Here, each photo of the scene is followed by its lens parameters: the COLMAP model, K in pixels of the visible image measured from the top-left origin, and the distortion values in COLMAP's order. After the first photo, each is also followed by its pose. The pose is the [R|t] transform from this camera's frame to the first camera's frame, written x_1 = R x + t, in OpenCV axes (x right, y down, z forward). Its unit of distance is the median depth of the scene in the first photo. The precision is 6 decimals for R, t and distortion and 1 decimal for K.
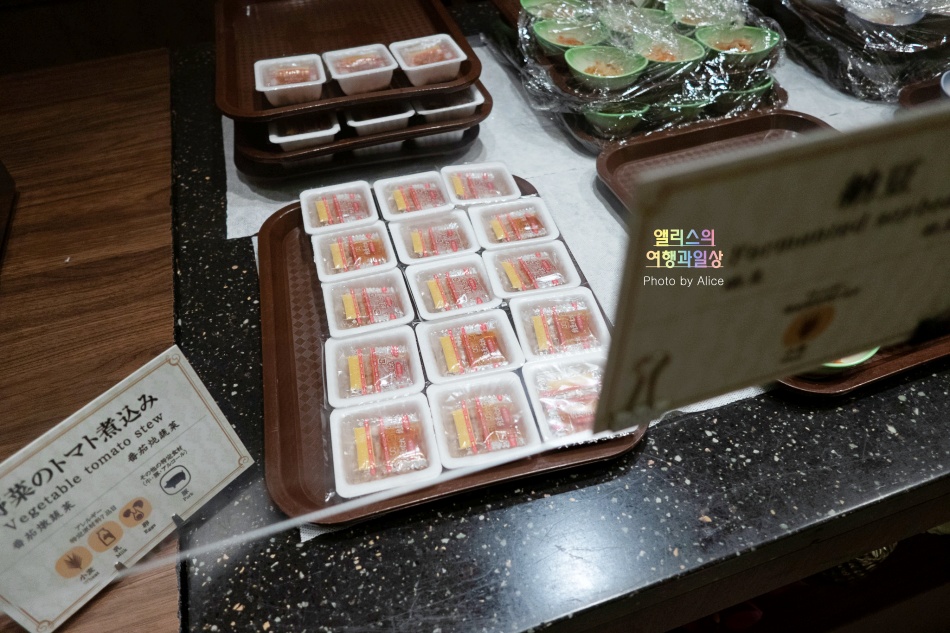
lens RADIAL K [[650.8, 0, 475.7], [0, 650.8, 317.8], [0, 0, 1]] dist [0.001553, -0.000279]
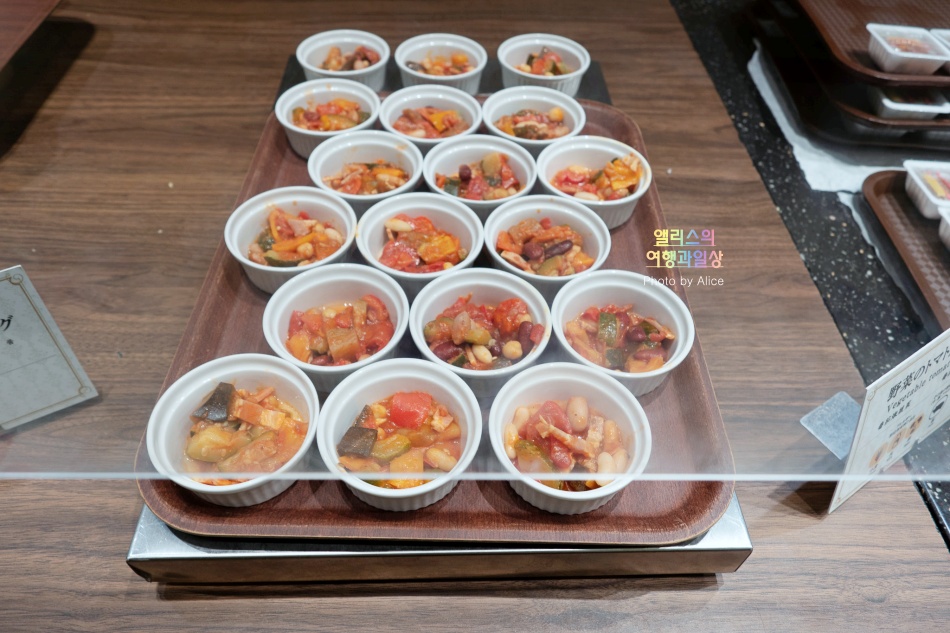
lens RADIAL K [[650.8, 0, 475.0], [0, 650.8, 315.7], [0, 0, 1]] dist [0.001553, -0.000279]
pose [[0.947668, 0.277080, -0.158594, -0.642931], [-0.272097, 0.960823, 0.052754, 0.156732], [0.166998, -0.006840, 0.985934, -0.099333]]
